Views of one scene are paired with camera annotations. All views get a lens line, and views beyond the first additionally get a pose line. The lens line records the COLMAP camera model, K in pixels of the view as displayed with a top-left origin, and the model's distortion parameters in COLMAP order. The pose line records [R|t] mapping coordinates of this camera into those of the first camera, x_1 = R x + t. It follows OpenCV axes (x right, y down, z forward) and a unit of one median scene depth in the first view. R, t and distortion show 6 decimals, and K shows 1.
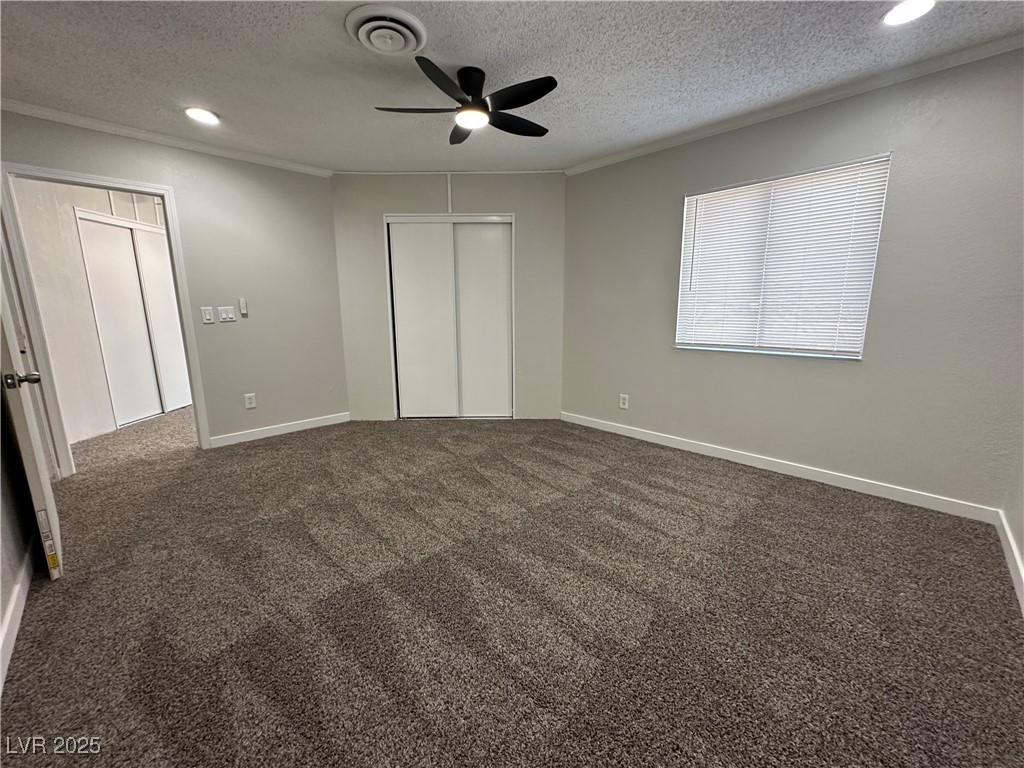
lens RADIAL K [[409.7, 0, 512.0], [0, 409.7, 384.0], [0, 0, 1]] dist [-0.002004, 0.000265]
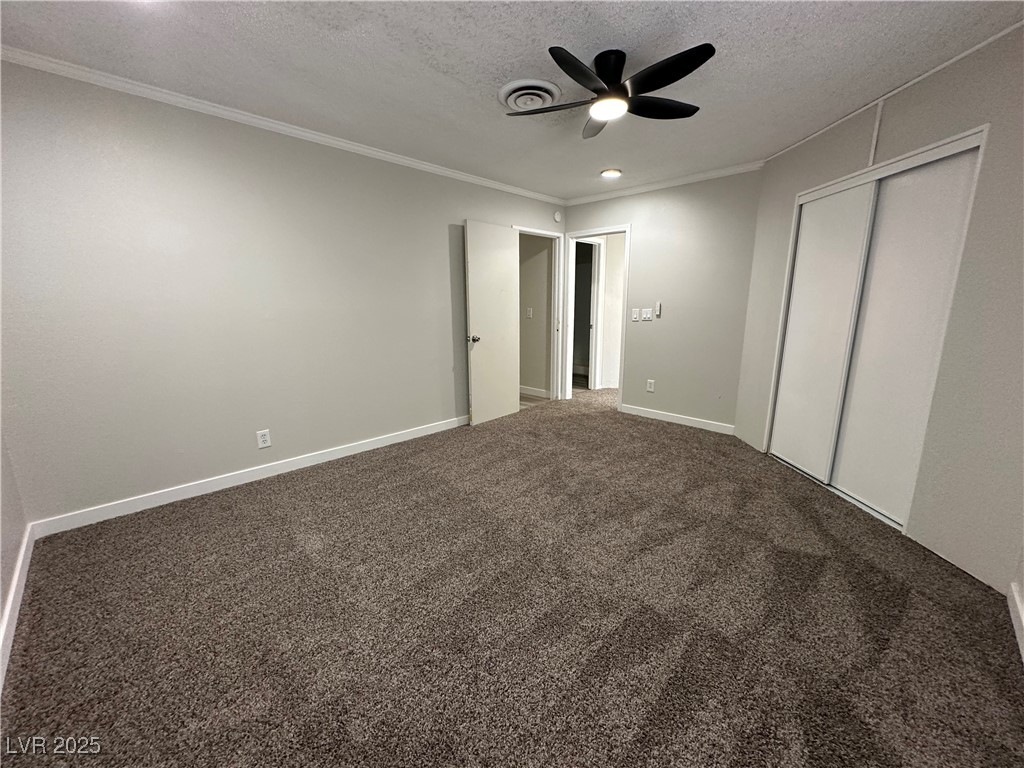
lens RADIAL K [[422.0, 0, 517.5], [0, 422.0, 383.2], [0, 0, 1]] dist [-0.001371, -0.000082]
pose [[0.001523, 0.196735, -0.980456, 0.566539], [-0.186234, 0.963360, 0.193015, -0.128267], [0.982504, 0.182300, 0.038106, 0.529719]]
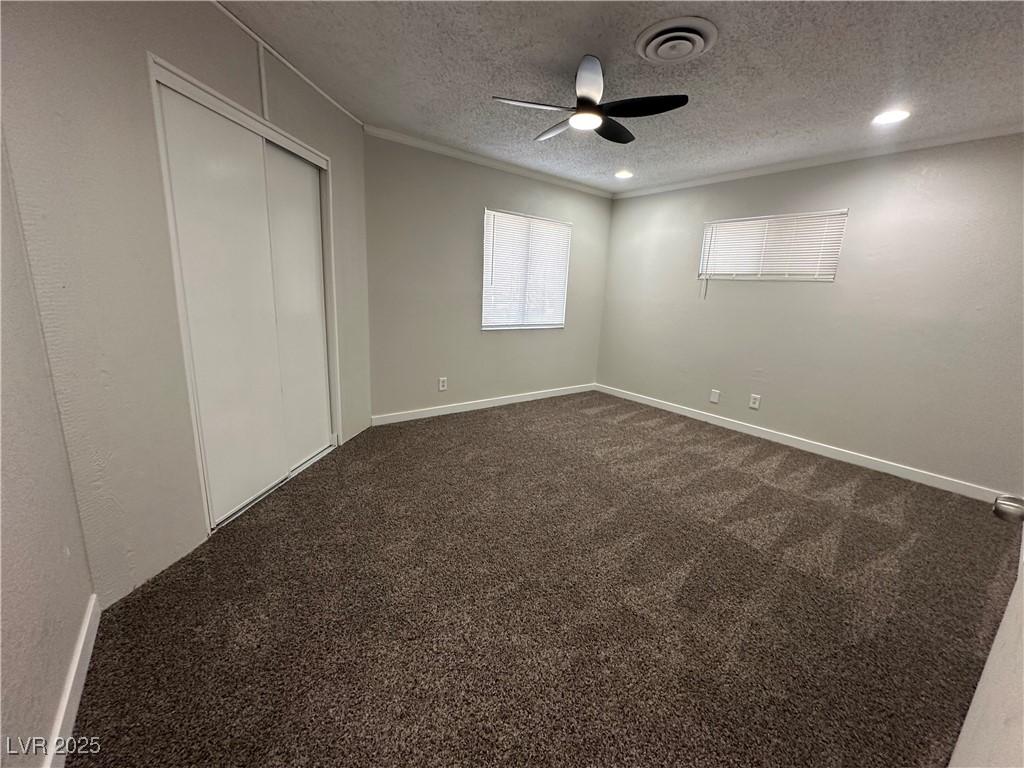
lens RADIAL K [[409.7, 0, 512.0], [0, 409.7, 384.0], [0, 0, 1]] dist [-0.002004, 0.000265]
pose [[0.119970, -0.212138, 0.969848, -0.748593], [0.136580, 0.971141, 0.195526, -0.143089], [-0.983338, 0.109005, 0.145482, 0.664829]]
